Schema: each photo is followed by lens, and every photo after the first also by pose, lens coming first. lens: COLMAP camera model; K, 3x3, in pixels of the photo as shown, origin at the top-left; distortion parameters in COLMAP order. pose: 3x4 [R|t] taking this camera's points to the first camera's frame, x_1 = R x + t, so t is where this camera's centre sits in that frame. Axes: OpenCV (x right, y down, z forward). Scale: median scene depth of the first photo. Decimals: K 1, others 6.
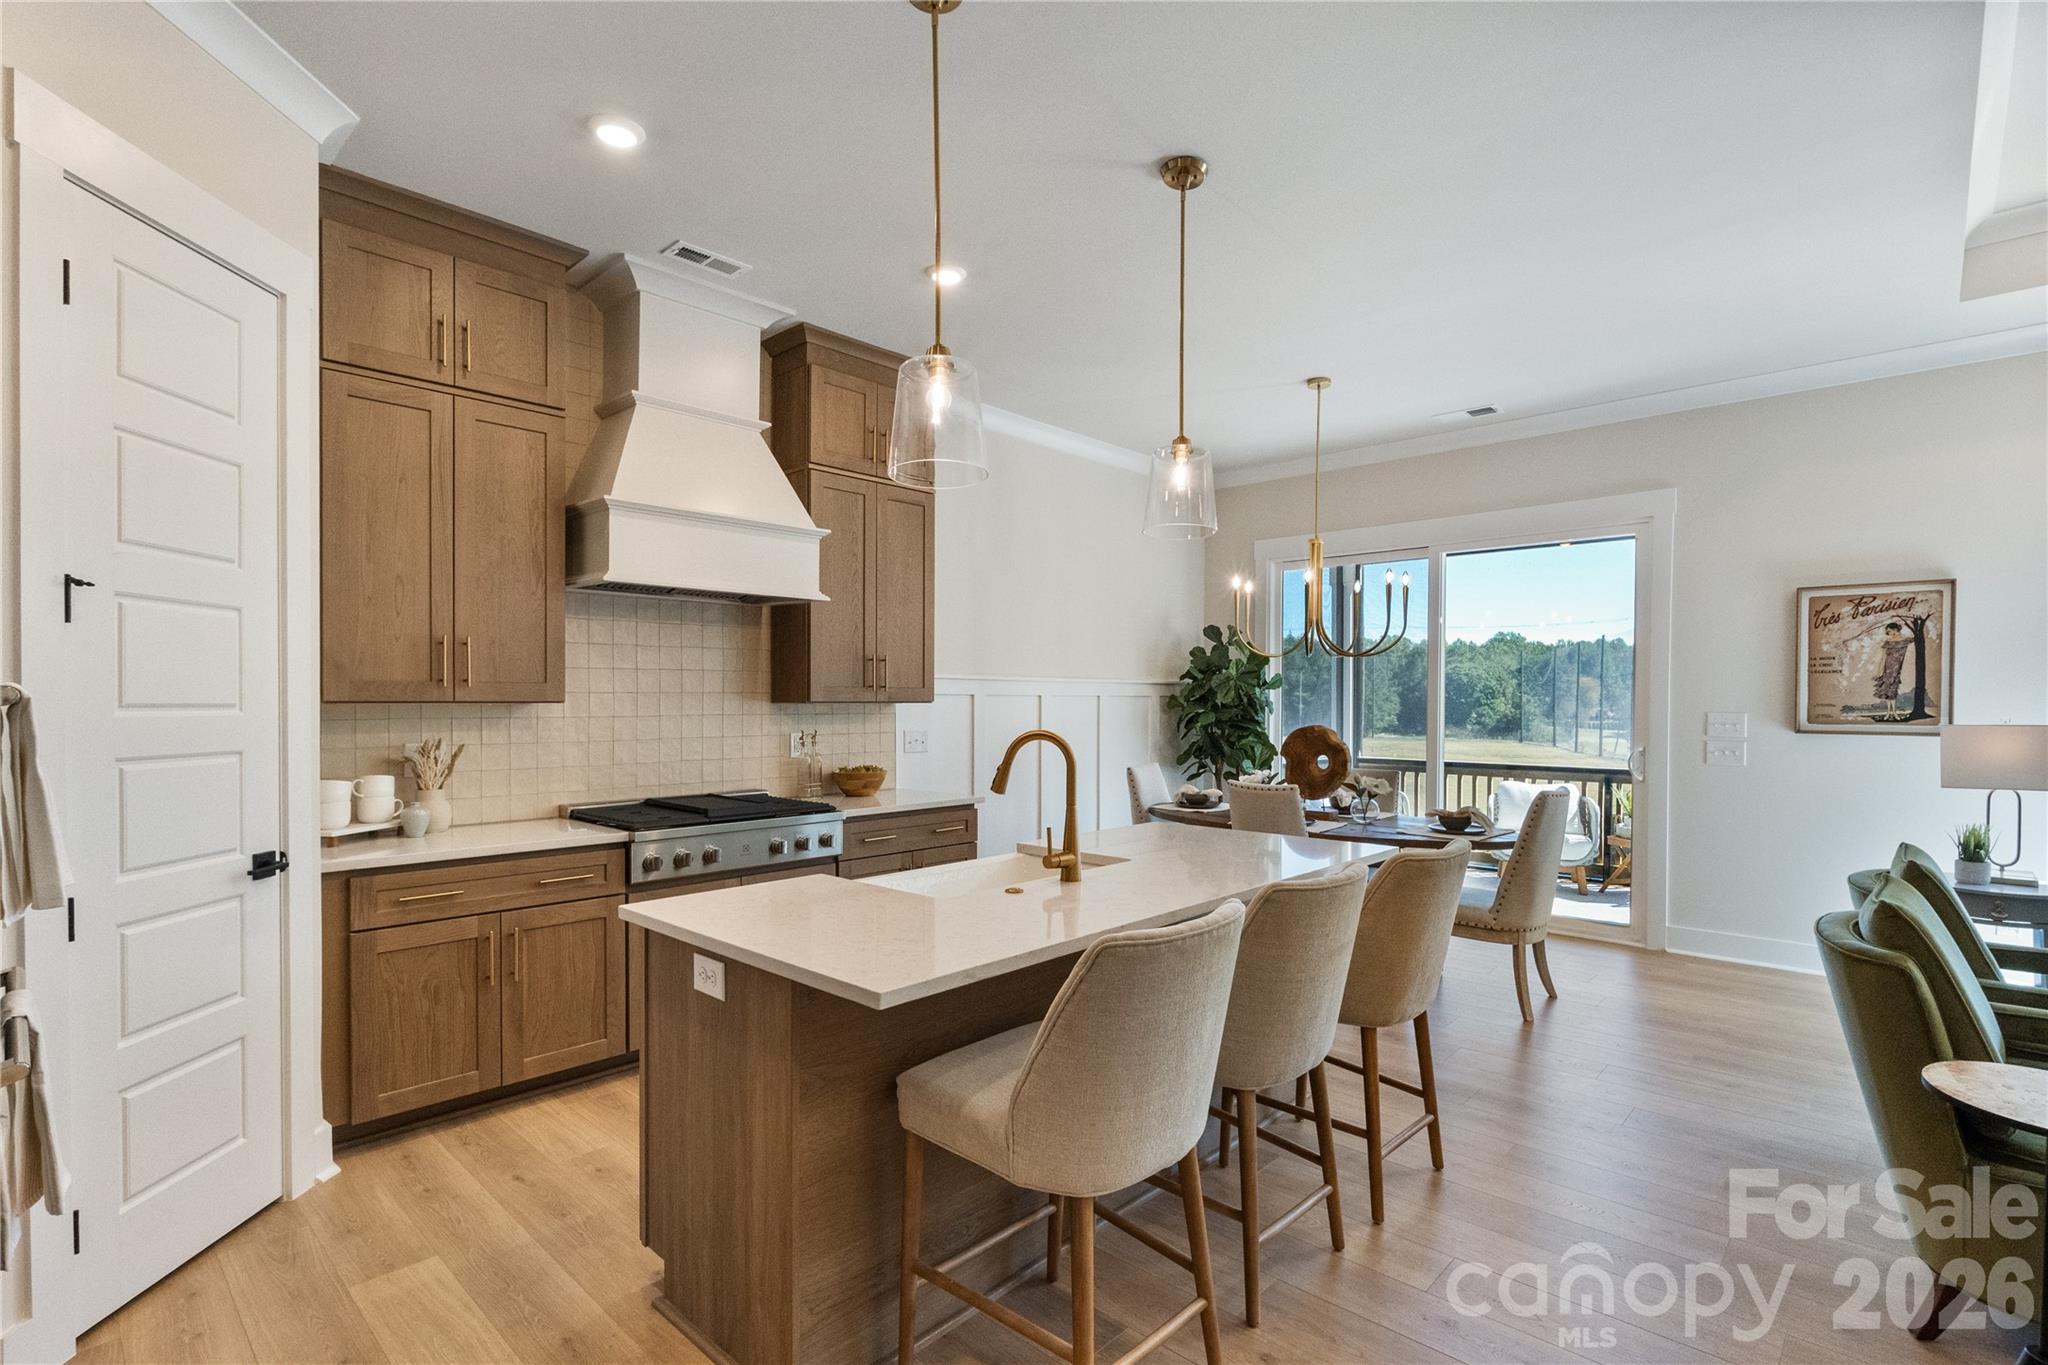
lens RADIAL K [[960.9, 0, 1011.9], [0, 960.9, 686.4], [0, 0, 1]] dist [-0.004367, -0.000806]
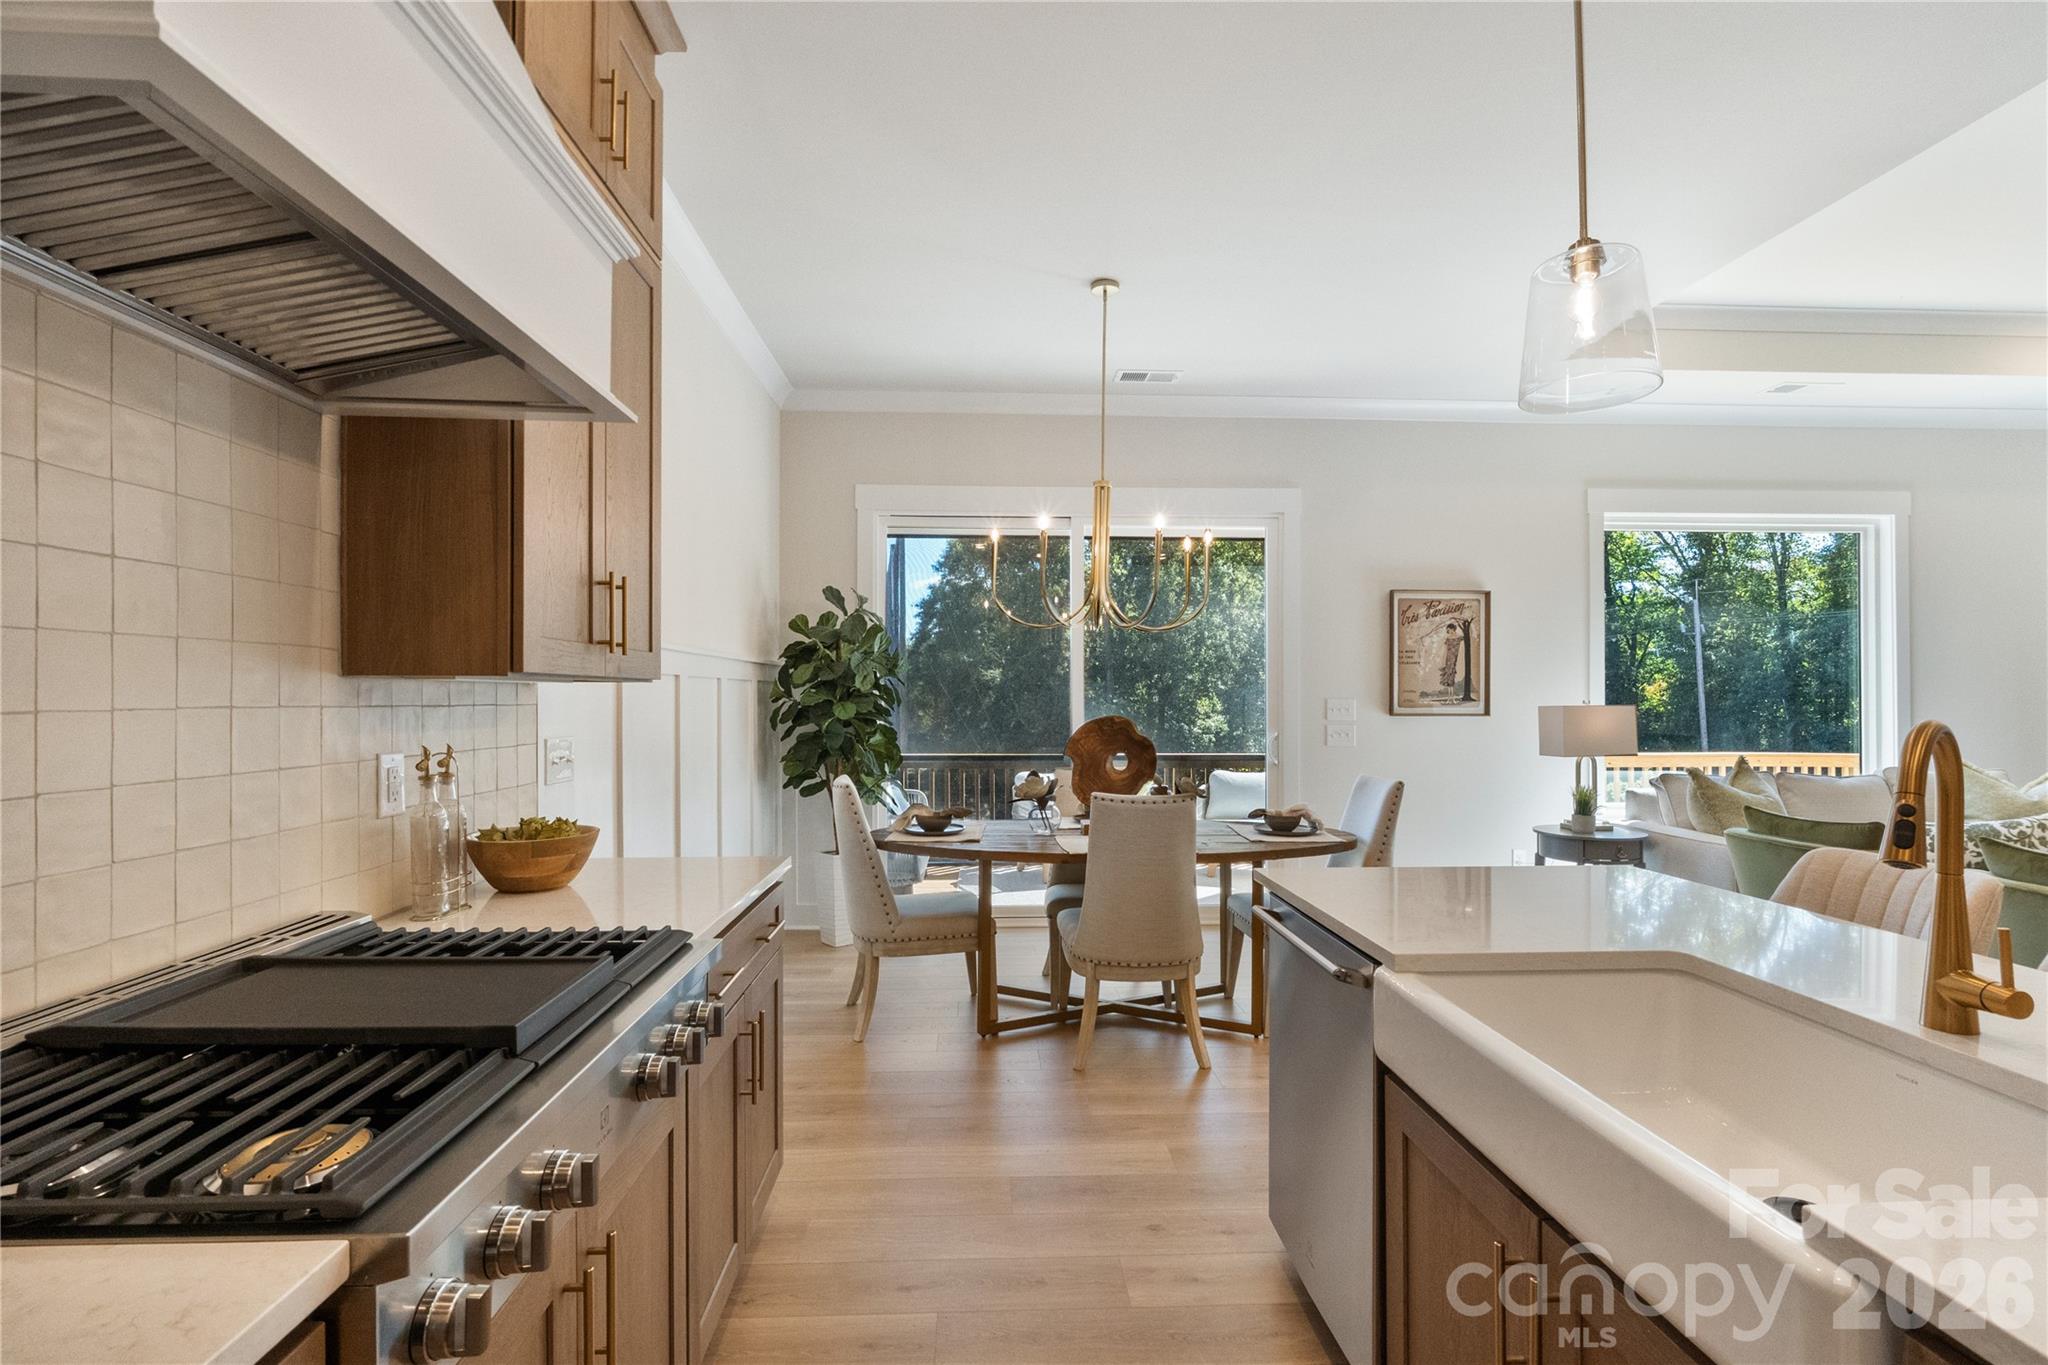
lens RADIAL K [[960.9, 0, 1011.9], [0, 960.9, 686.4], [0, 0, 1]] dist [-0.004367, -0.000806]
pose [[0.688198, 0.006653, 0.725492, -0.342723], [-0.009662, 0.999953, -0.000004, 0.018421], [-0.725458, -0.007007, 0.688230, 0.552756]]
